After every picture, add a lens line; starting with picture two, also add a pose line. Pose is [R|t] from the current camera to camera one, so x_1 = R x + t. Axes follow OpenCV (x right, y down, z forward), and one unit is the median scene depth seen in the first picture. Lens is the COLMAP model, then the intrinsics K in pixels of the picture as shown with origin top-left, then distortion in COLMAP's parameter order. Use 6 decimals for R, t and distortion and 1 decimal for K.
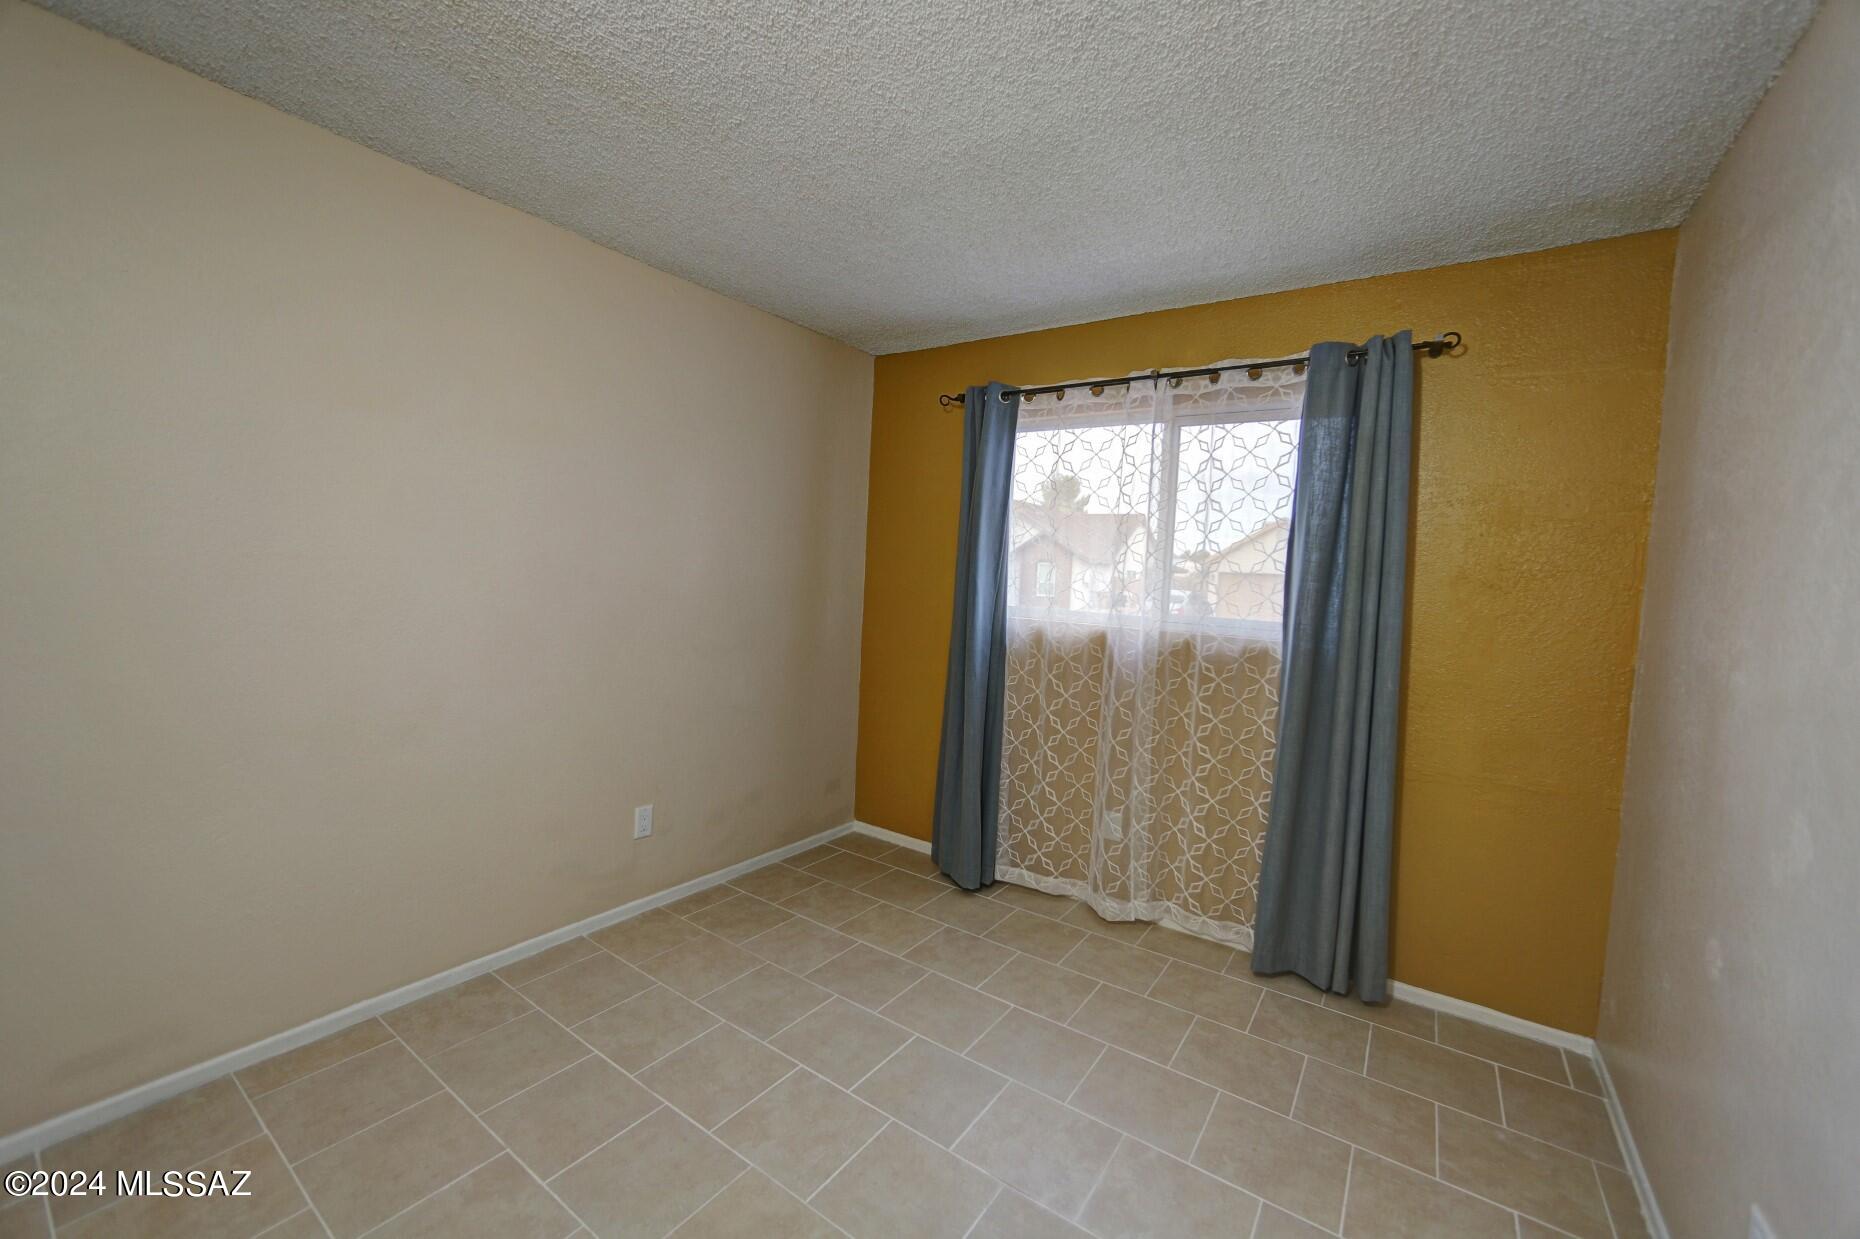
lens RADIAL K [[741.3, 0, 923.1], [0, 741.3, 614.1], [0, 0, 1]] dist [-0.035971, 0.015282]
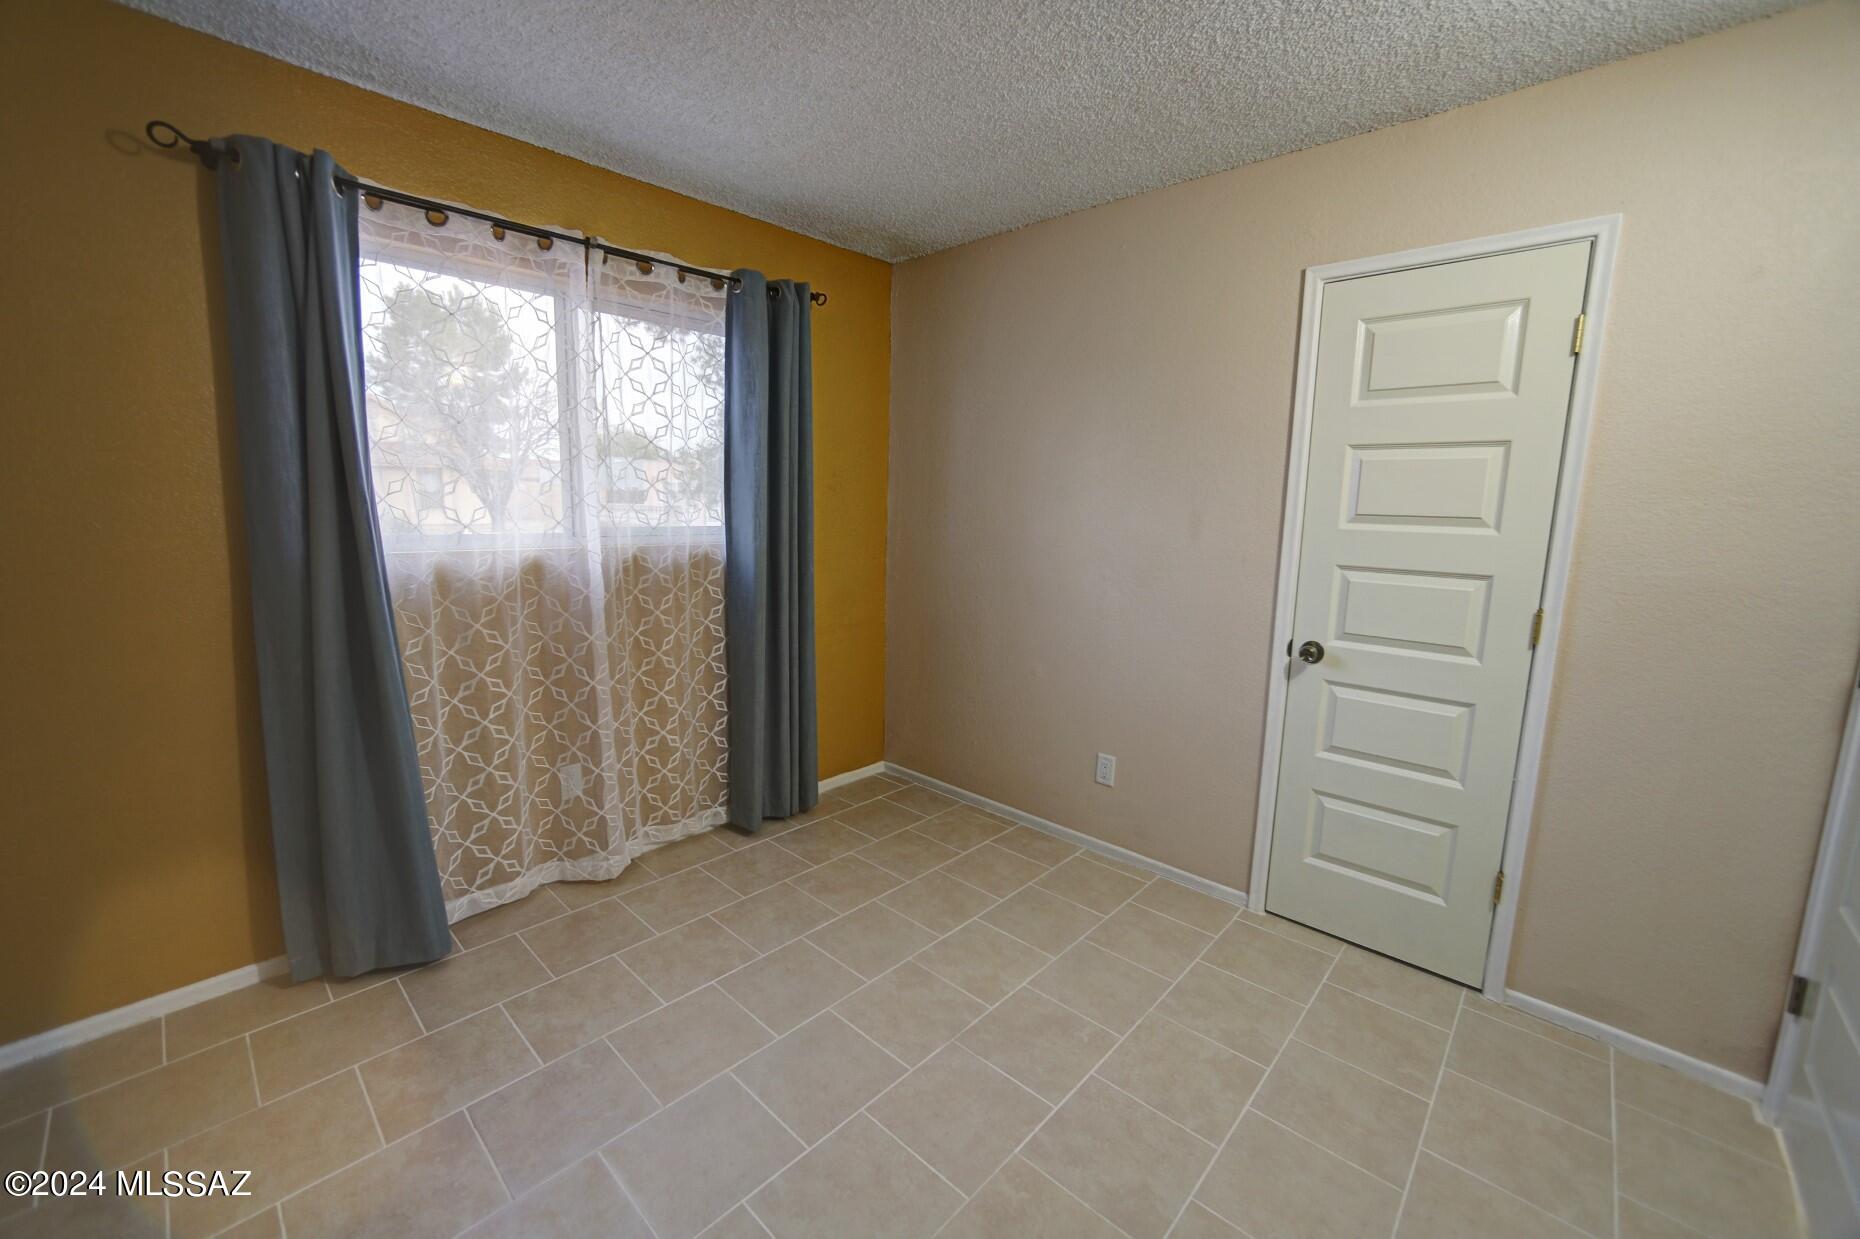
lens RADIAL K [[741.3, 0, 923.1], [0, 741.3, 614.1], [0, 0, 1]] dist [-0.035971, 0.015282]
pose [[0.145384, -0.196895, 0.969585, -0.536755], [0.038422, 0.980382, 0.193327, -0.060183], [-0.988629, 0.009146, 0.150097, 0.528490]]
